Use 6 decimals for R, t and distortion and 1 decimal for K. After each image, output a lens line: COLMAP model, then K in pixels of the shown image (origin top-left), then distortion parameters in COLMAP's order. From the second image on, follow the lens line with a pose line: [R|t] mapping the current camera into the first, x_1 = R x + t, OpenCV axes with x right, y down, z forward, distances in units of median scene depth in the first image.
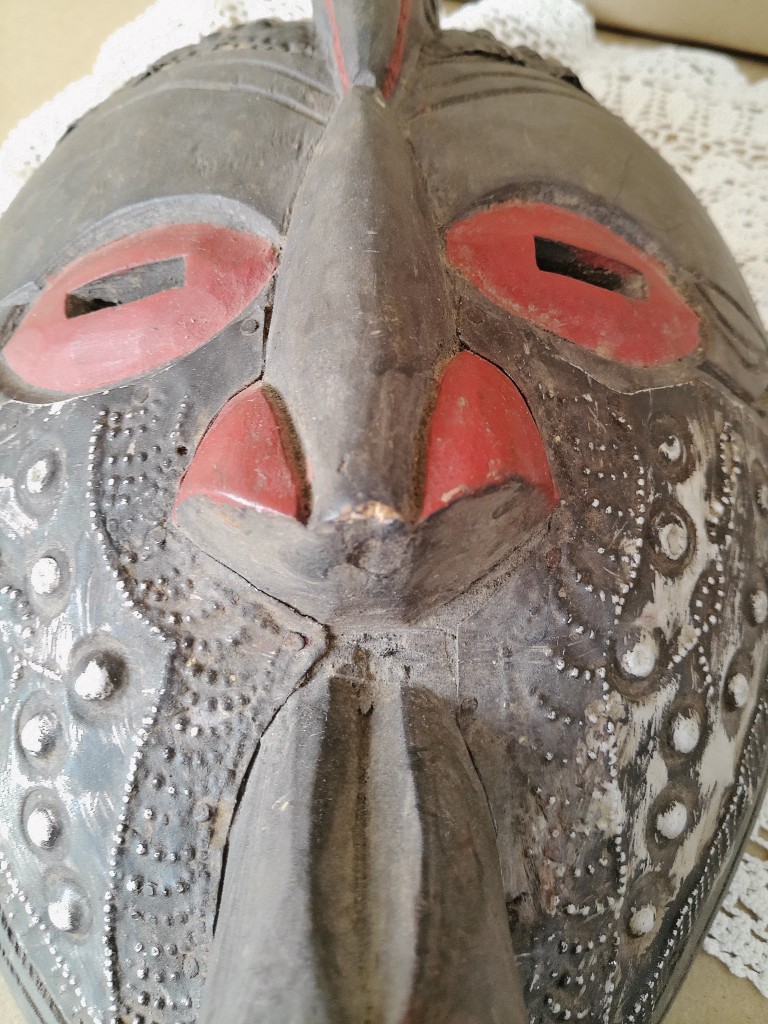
lens RADIAL K [[938.3, 0, 409.5], [0, 938.3, 437.7], [0, 0, 1]] dist [-0.029220, 0.001513]
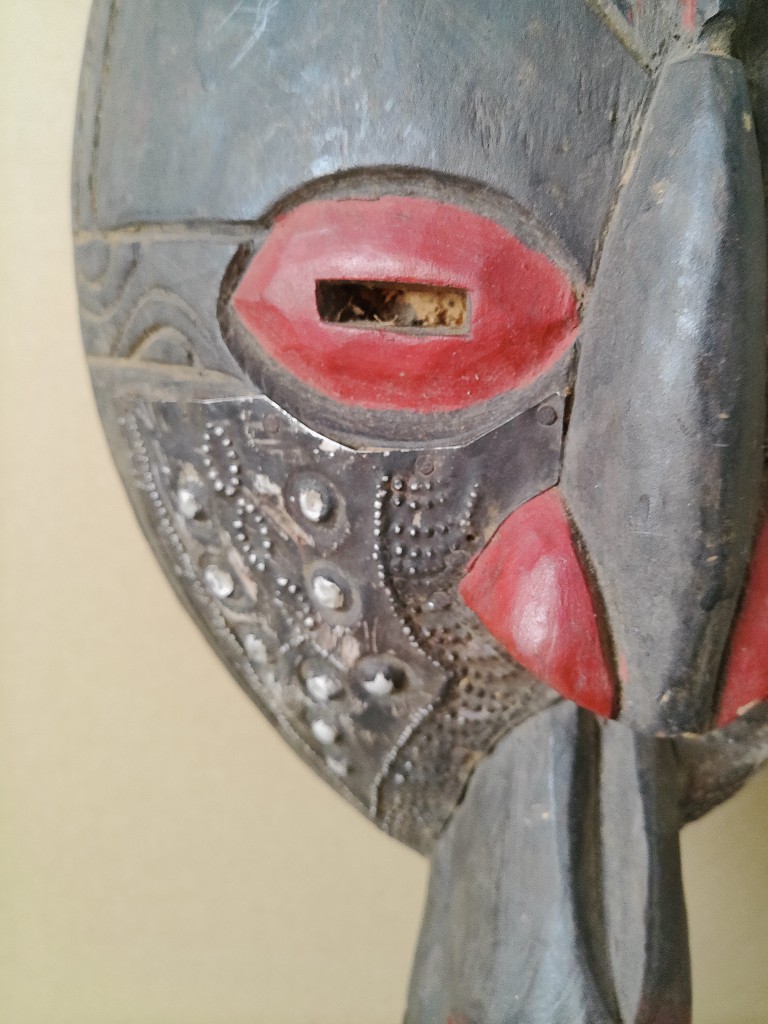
lens RADIAL K [[938.3, 0, 403.2], [0, 938.3, 461.8], [0, 0, 1]] dist [-0.029220, 0.001513]
pose [[0.996031, 0.075750, 0.046729, -0.373464], [-0.087378, 0.732339, 0.675311, -0.742917], [0.016933, -0.676714, 0.736051, 0.293758]]
